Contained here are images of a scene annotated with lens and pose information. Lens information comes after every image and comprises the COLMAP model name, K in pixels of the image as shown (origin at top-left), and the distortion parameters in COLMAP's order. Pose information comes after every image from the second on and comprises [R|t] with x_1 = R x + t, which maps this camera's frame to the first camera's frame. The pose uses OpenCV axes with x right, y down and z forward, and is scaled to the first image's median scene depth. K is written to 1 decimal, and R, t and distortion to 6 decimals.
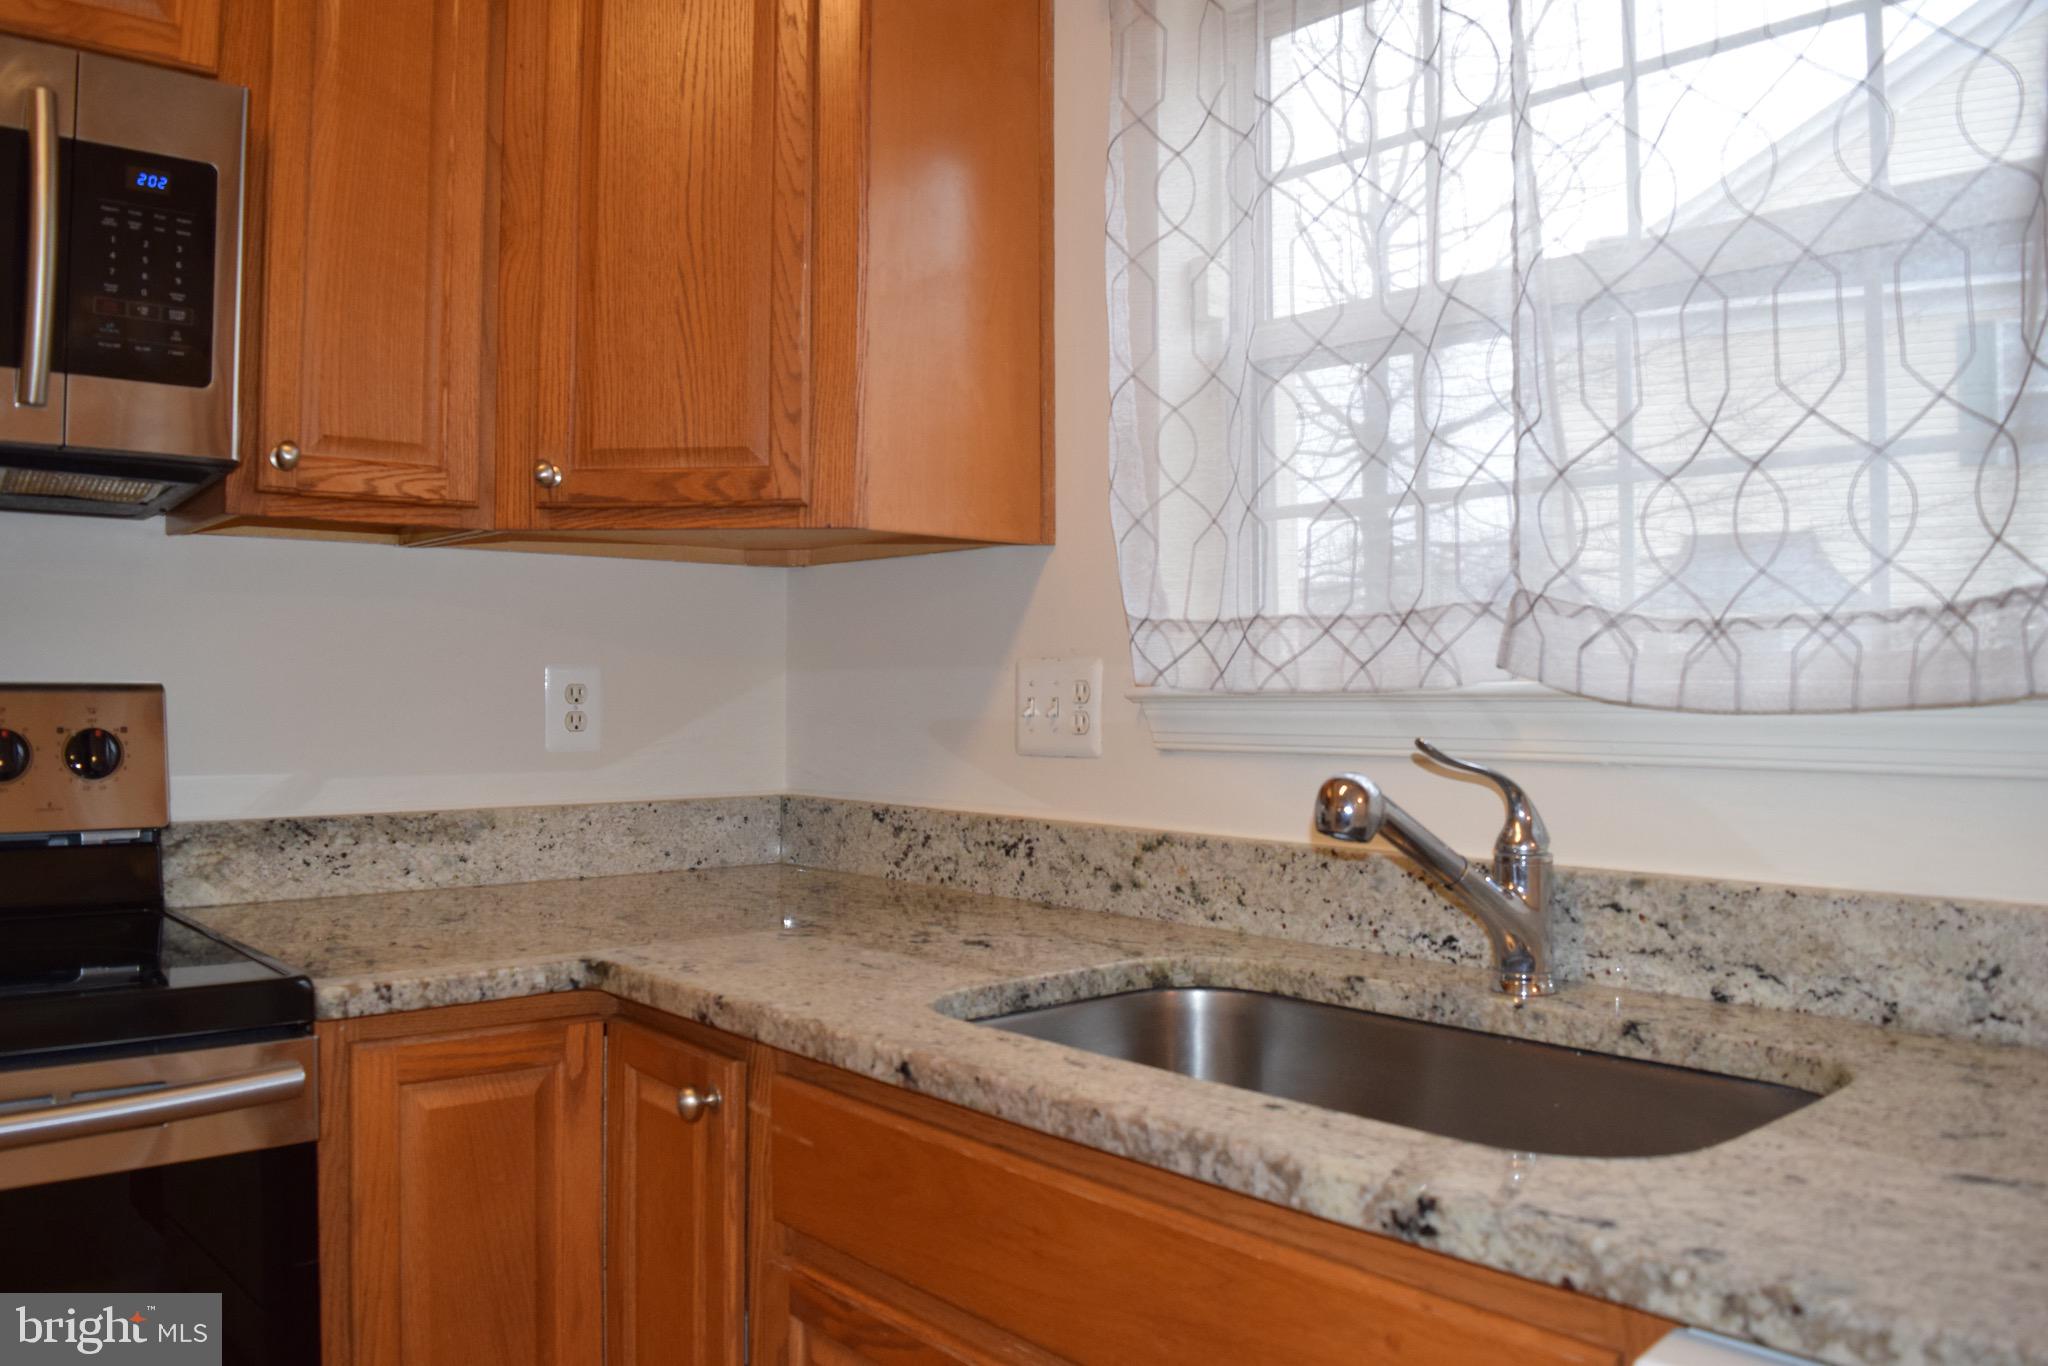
lens RADIAL K [[1613.1, 0, 1017.2], [0, 1613.1, 669.1], [0, 0, 1]] dist [-0.090725, 0.005844]
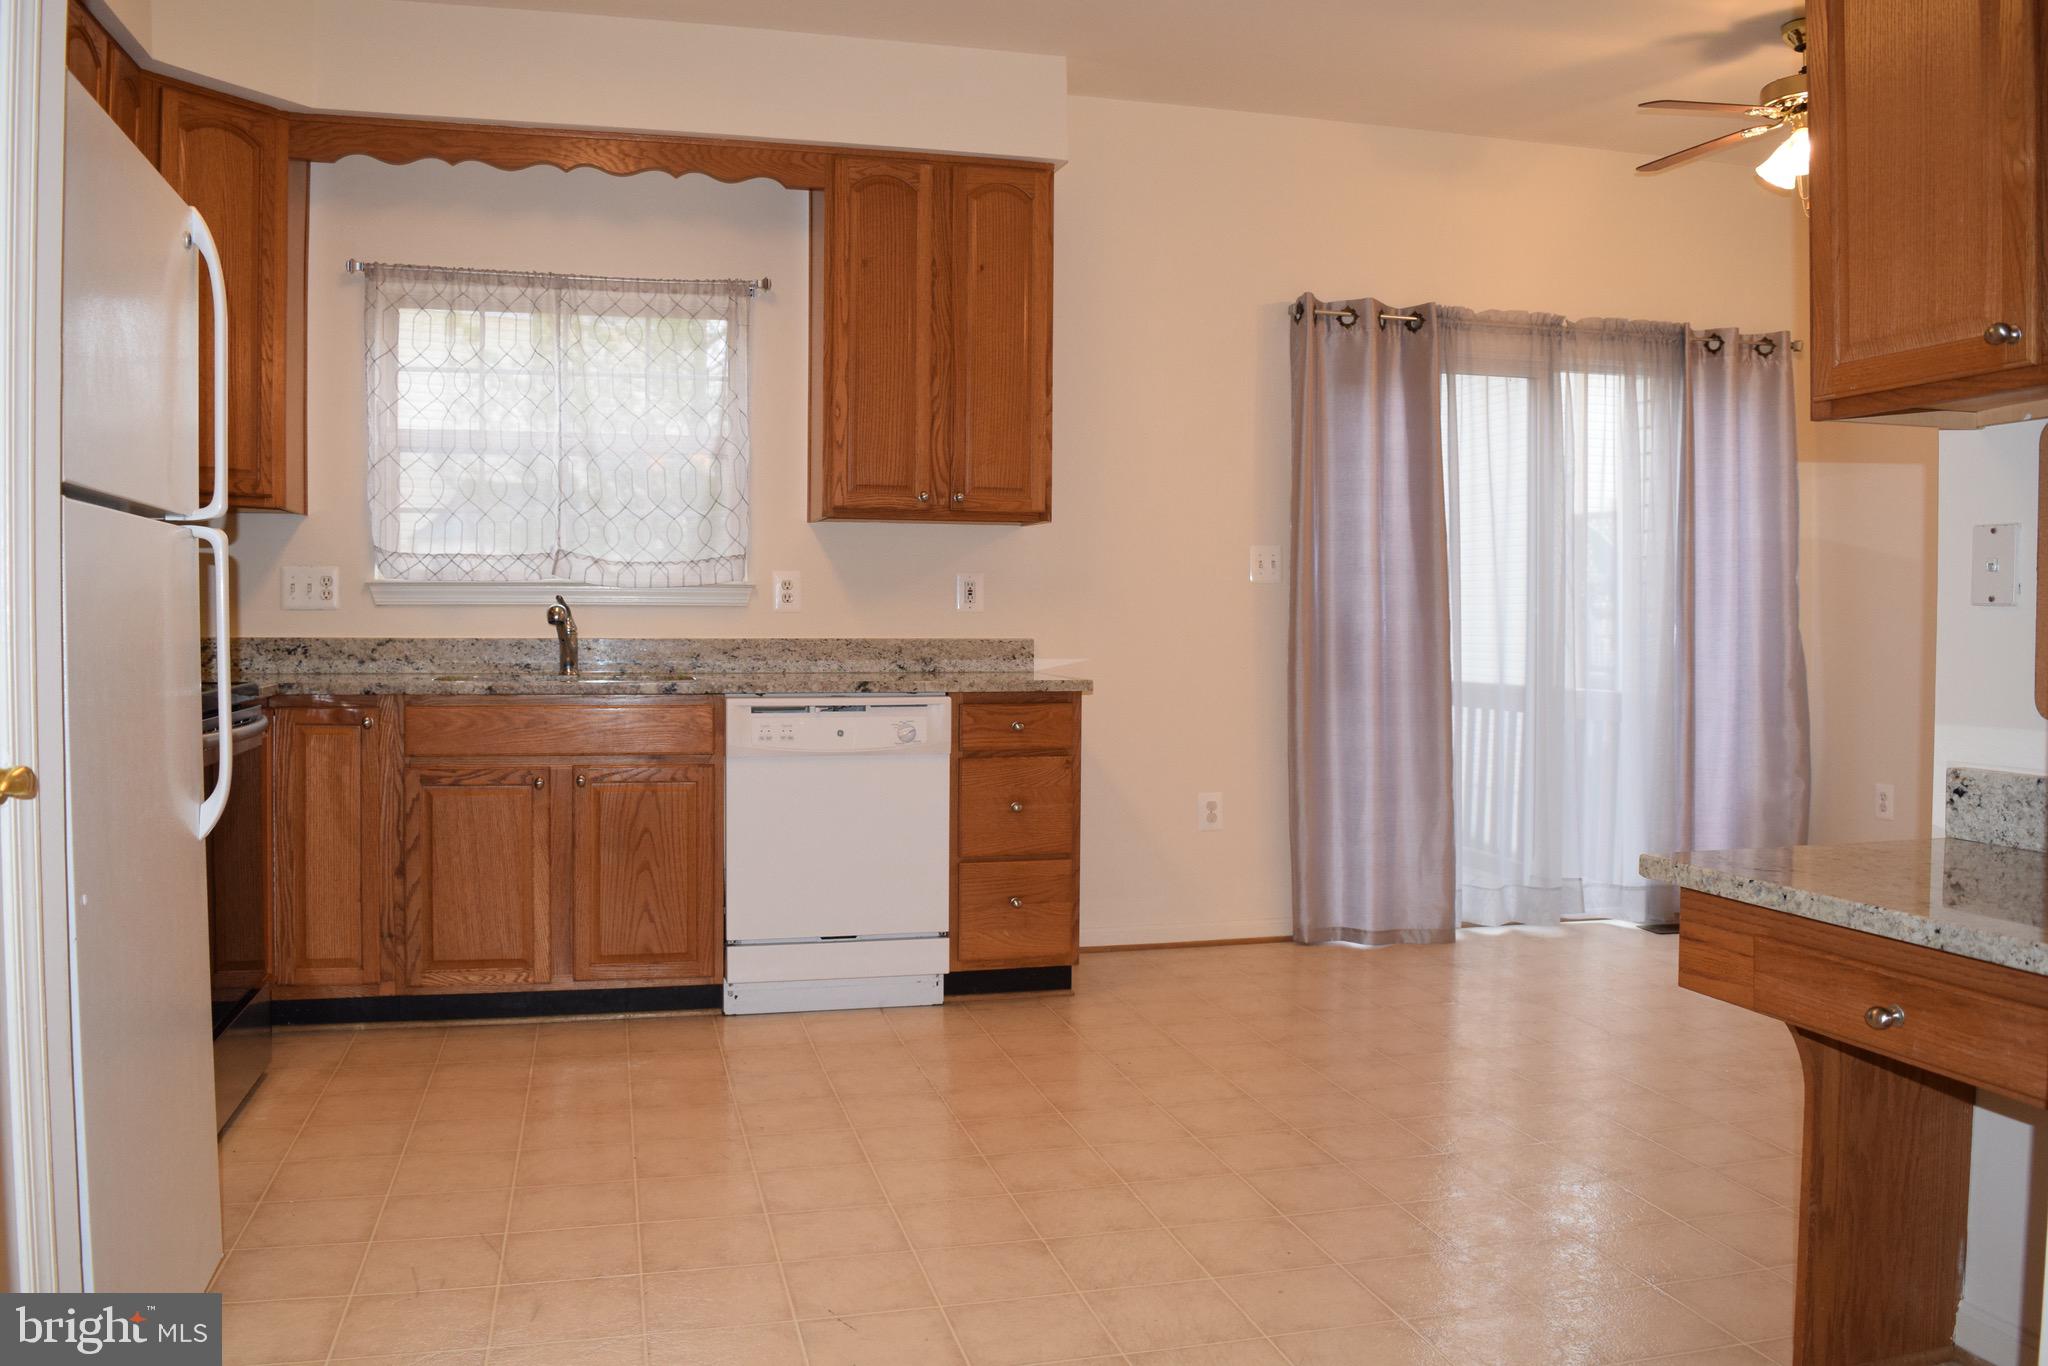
lens RADIAL K [[1497.1, 0, 1024.0], [0, 1497.1, 683.0], [0, 0, 1]] dist [-0.105966, 0.002849]
pose [[0.428842, -0.035962, 0.902664, -1.549143], [-0.017761, 0.998679, 0.048226, 0.044452], [-0.903205, -0.036714, 0.427636, -0.870132]]
